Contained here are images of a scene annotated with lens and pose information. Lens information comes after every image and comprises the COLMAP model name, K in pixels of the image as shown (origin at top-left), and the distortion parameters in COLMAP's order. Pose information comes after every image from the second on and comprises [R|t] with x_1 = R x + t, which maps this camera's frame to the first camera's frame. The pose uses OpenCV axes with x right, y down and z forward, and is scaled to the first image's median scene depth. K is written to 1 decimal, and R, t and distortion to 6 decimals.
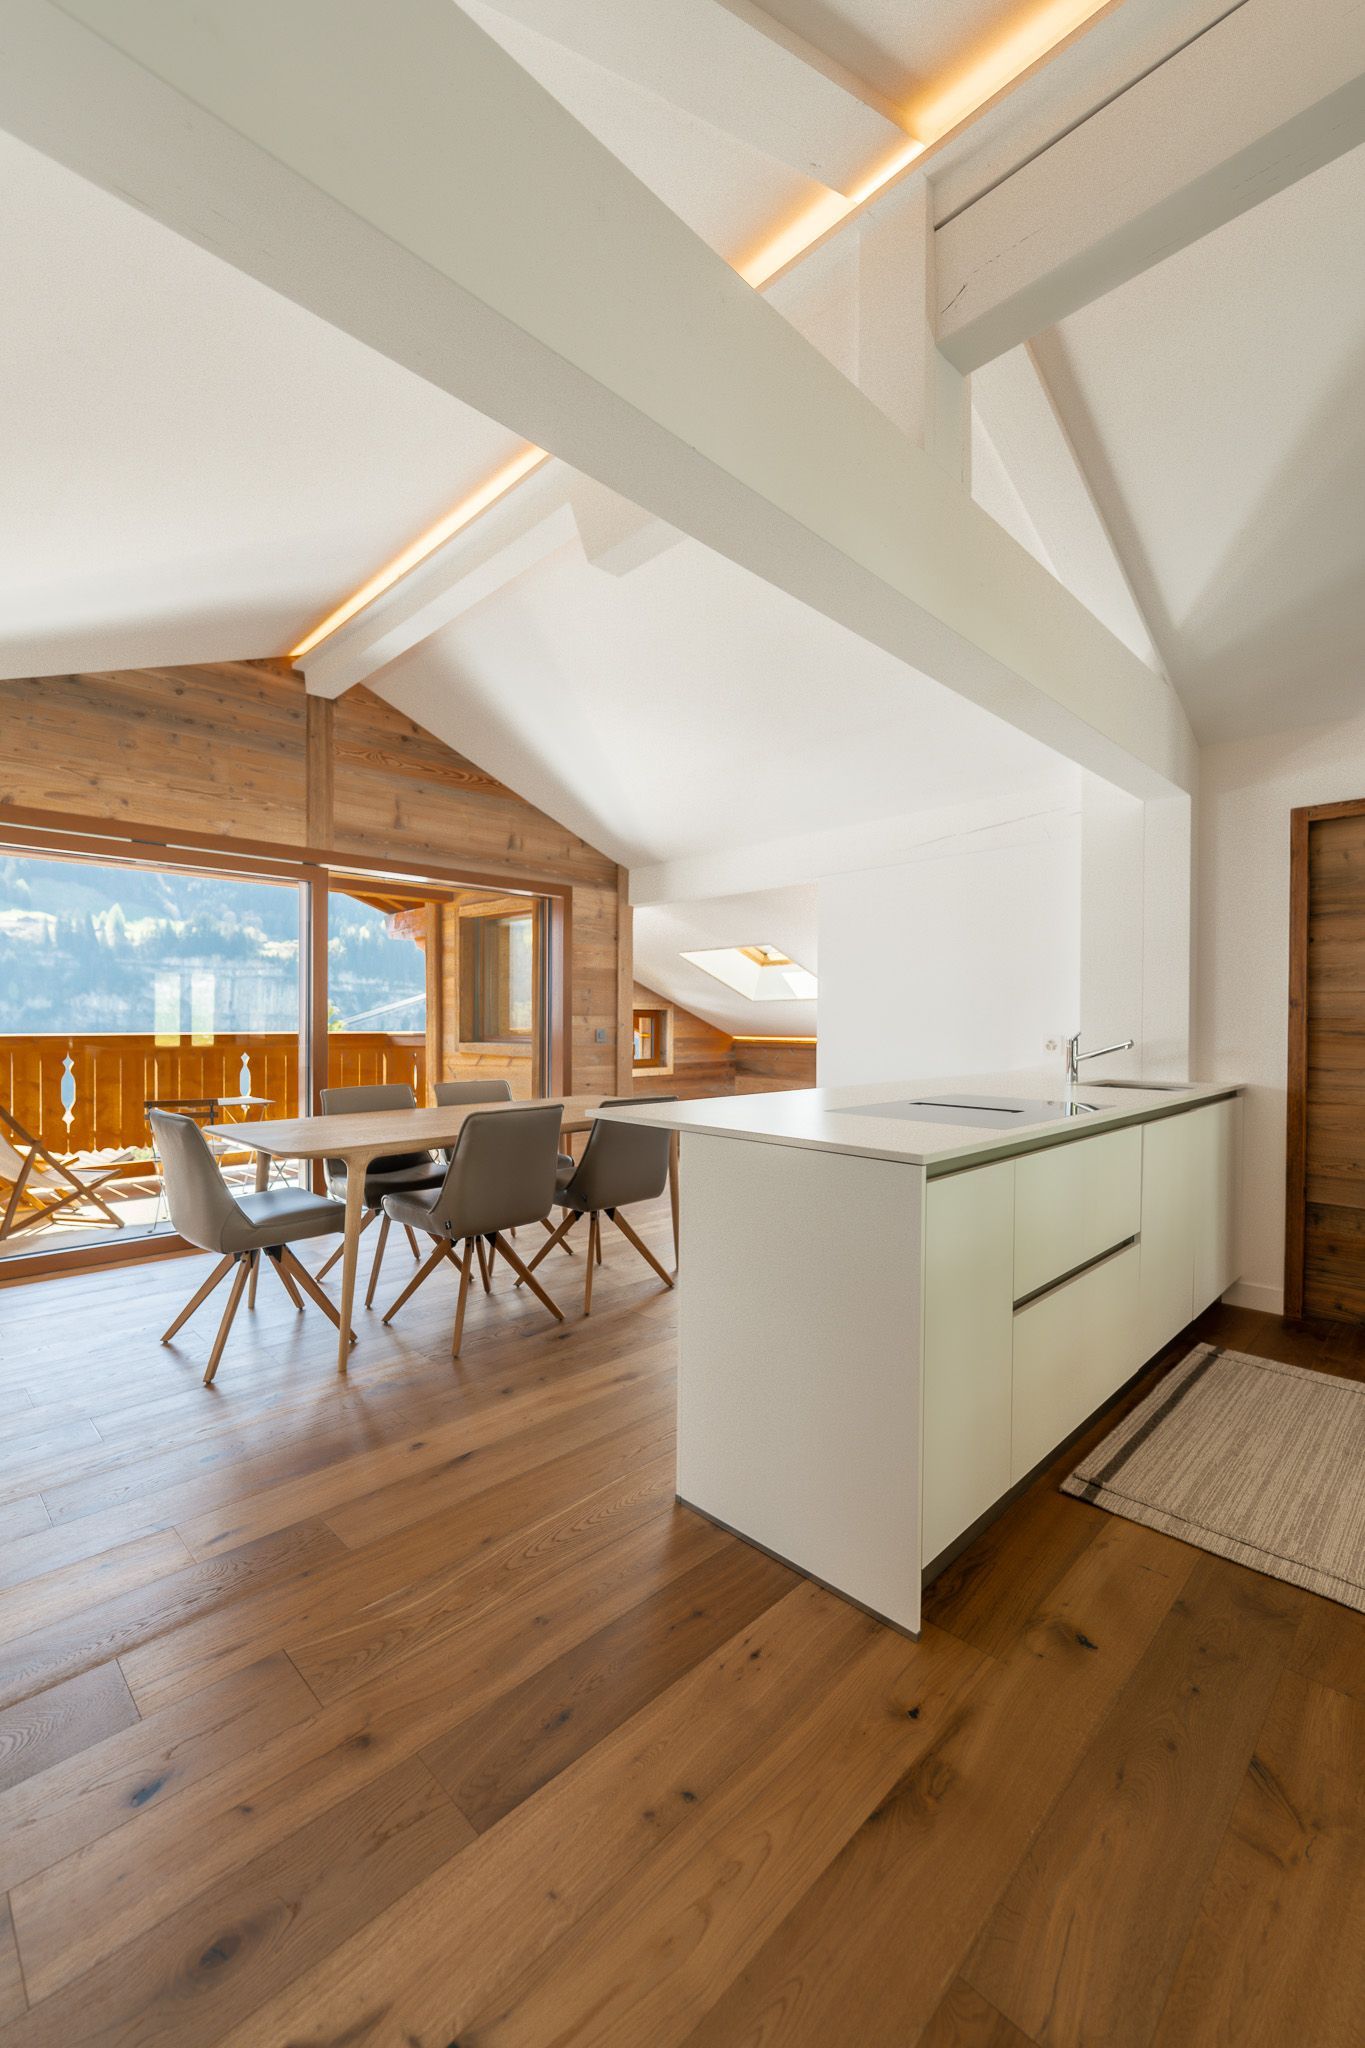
lens RADIAL K [[839.7, 0, 682.5], [0, 839.7, 1024.0], [0, 0, 1]] dist [0.001070, -0.000625]
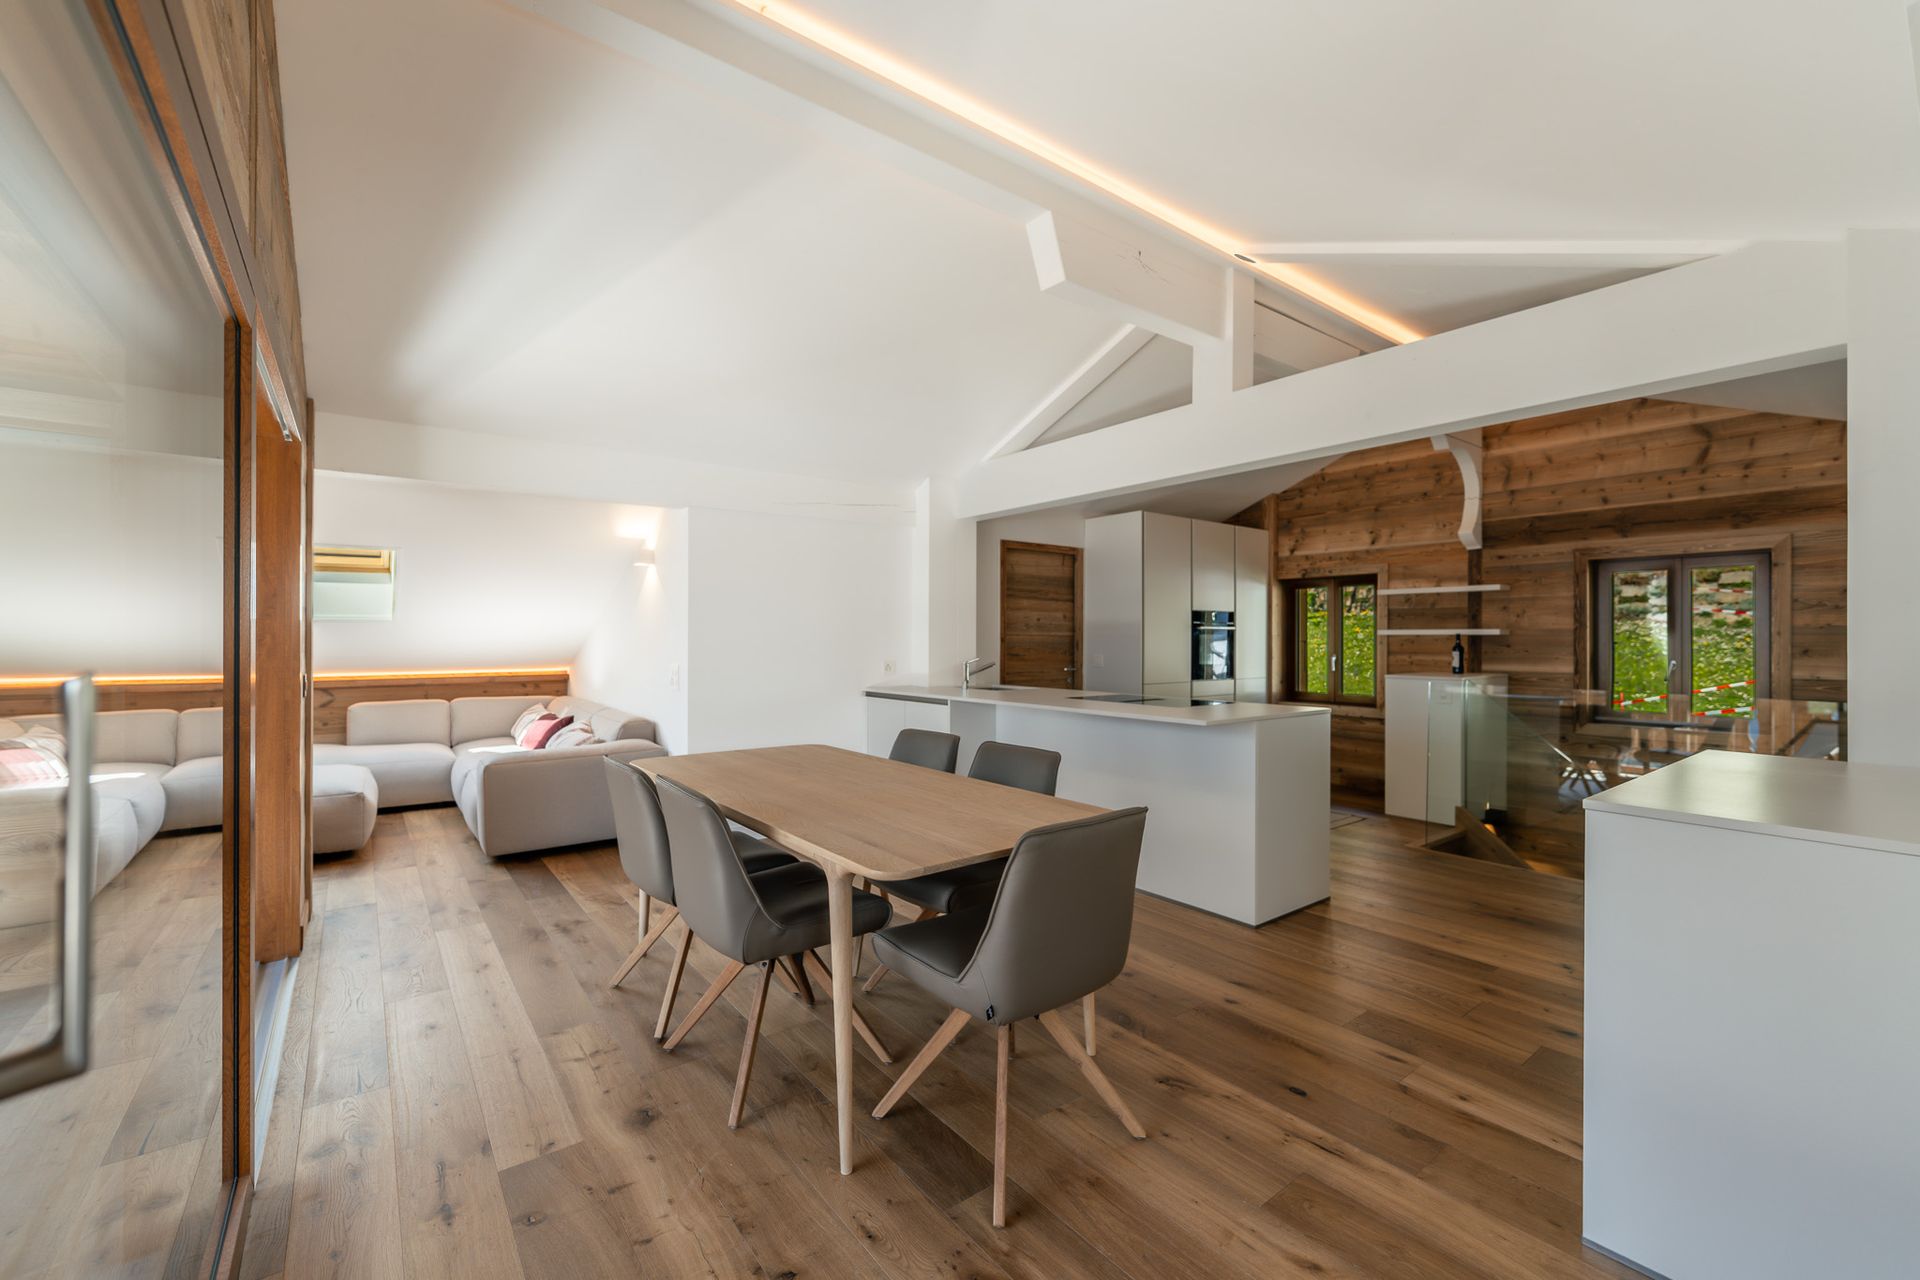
lens RADIAL K [[787.2, 0, 960.0], [0, 787.2, 640.0], [0, 0, 1]] dist [0.001070, -0.000625]
pose [[0.112229, 0.003803, 0.993675, -1.579307], [0.021569, 0.999748, -0.006263, -0.022379], [-0.993448, 0.022136, 0.112119, 1.316582]]
